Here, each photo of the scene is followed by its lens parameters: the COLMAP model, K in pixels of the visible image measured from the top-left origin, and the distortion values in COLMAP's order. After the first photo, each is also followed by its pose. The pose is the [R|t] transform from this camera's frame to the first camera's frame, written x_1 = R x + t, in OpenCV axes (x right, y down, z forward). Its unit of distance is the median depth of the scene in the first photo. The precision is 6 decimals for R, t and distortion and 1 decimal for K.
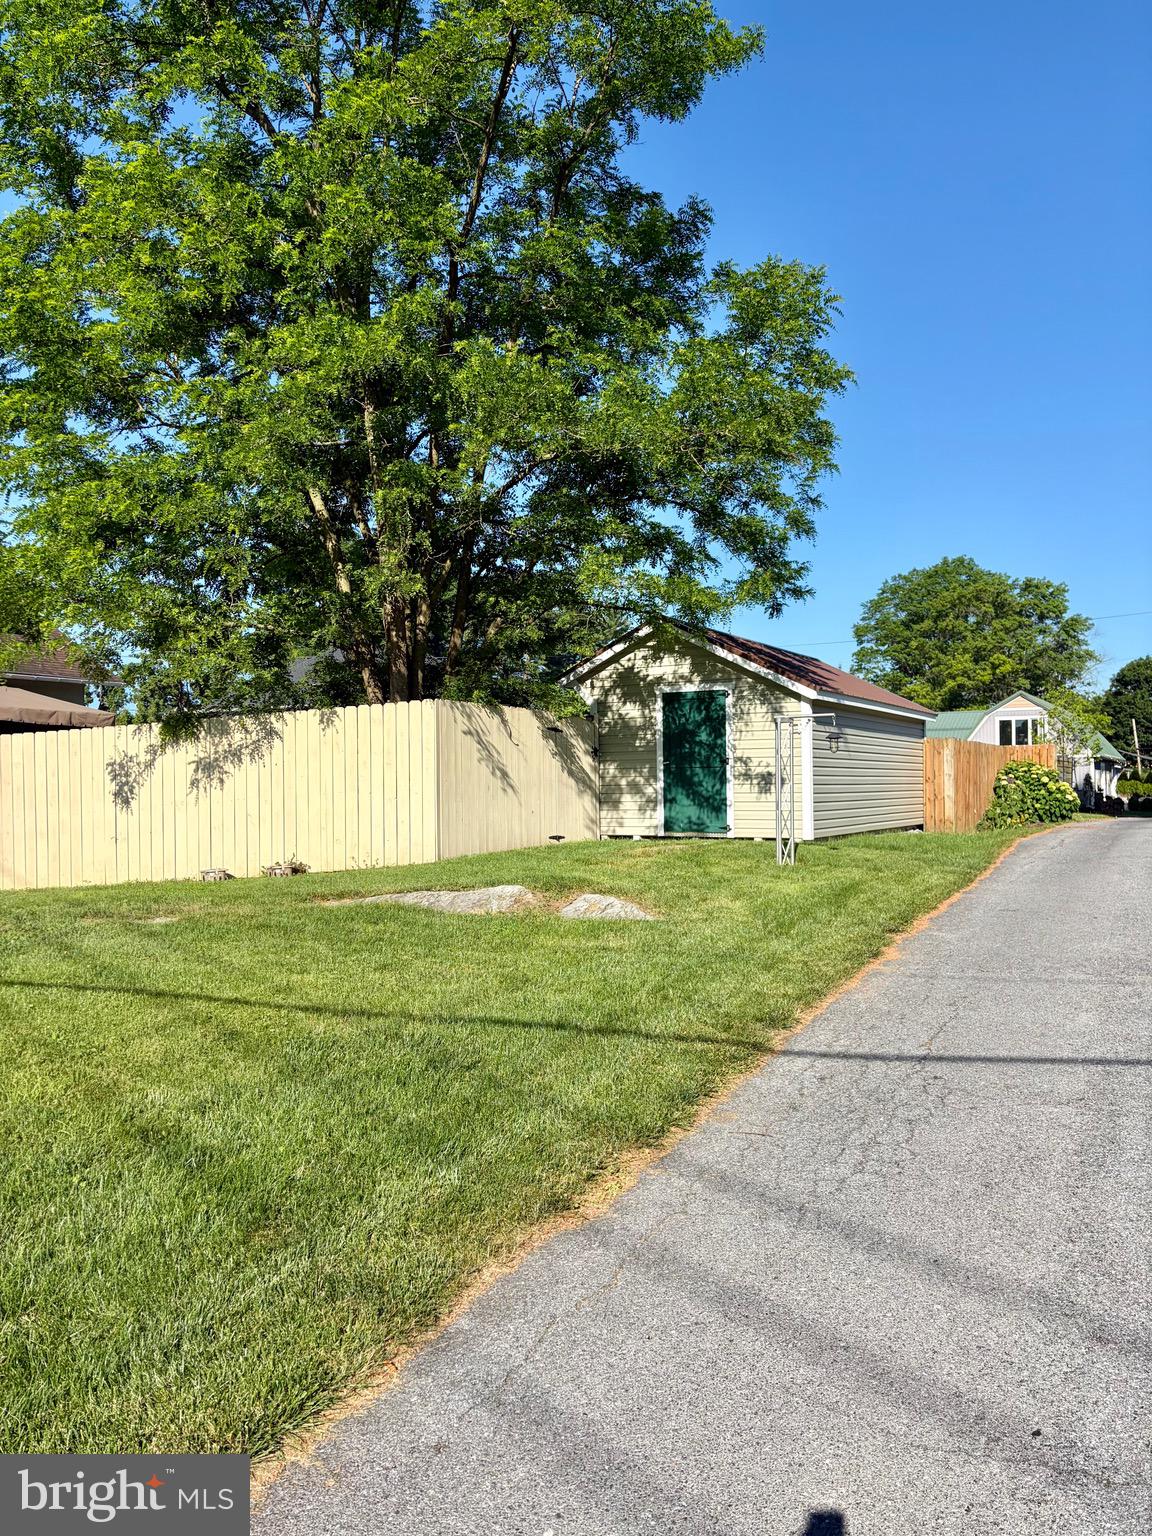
lens RADIAL K [[1151.1, 0, 574.2], [0, 1151.1, 771.8], [0, 0, 1]] dist [0.038581, -0.028504]
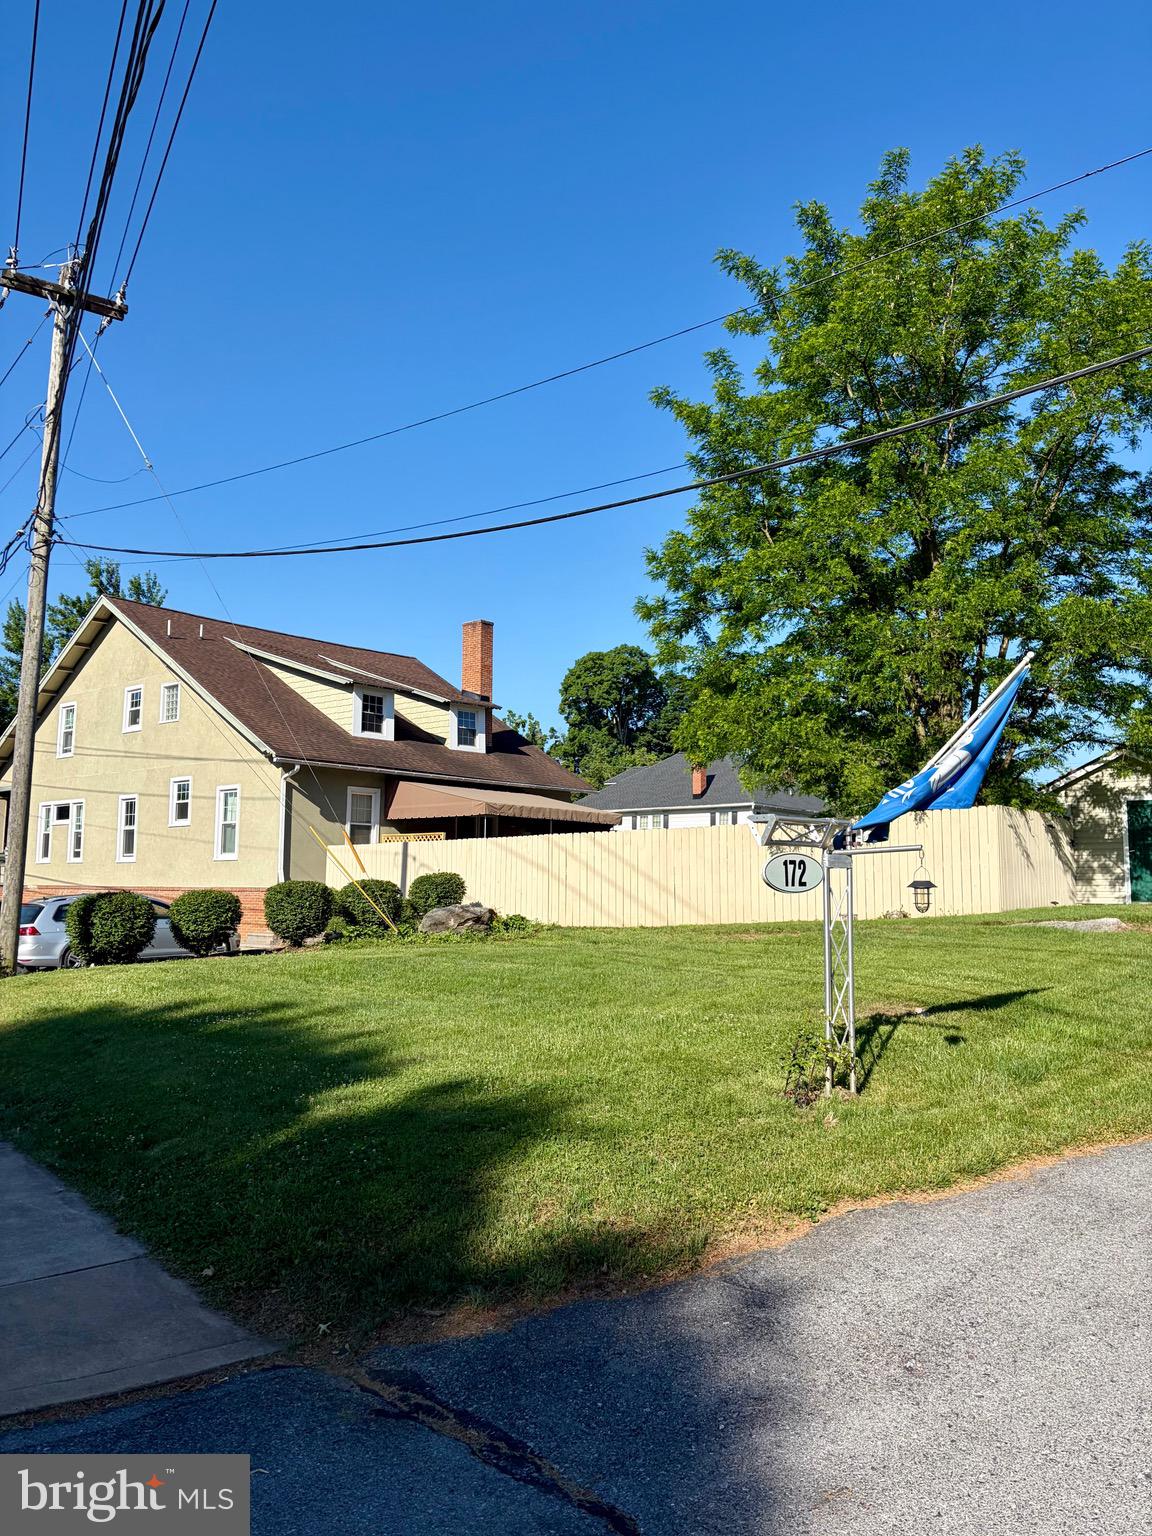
lens RADIAL K [[1151.1, 0, 578.0], [0, 1151.1, 764.1], [0, 0, 1]] dist [0.038581, -0.028504]
pose [[0.981335, -0.005968, -0.192216, -0.303037], [-0.012437, 0.995457, -0.094400, 0.028178], [0.191906, 0.095029, 0.976802, -0.497400]]
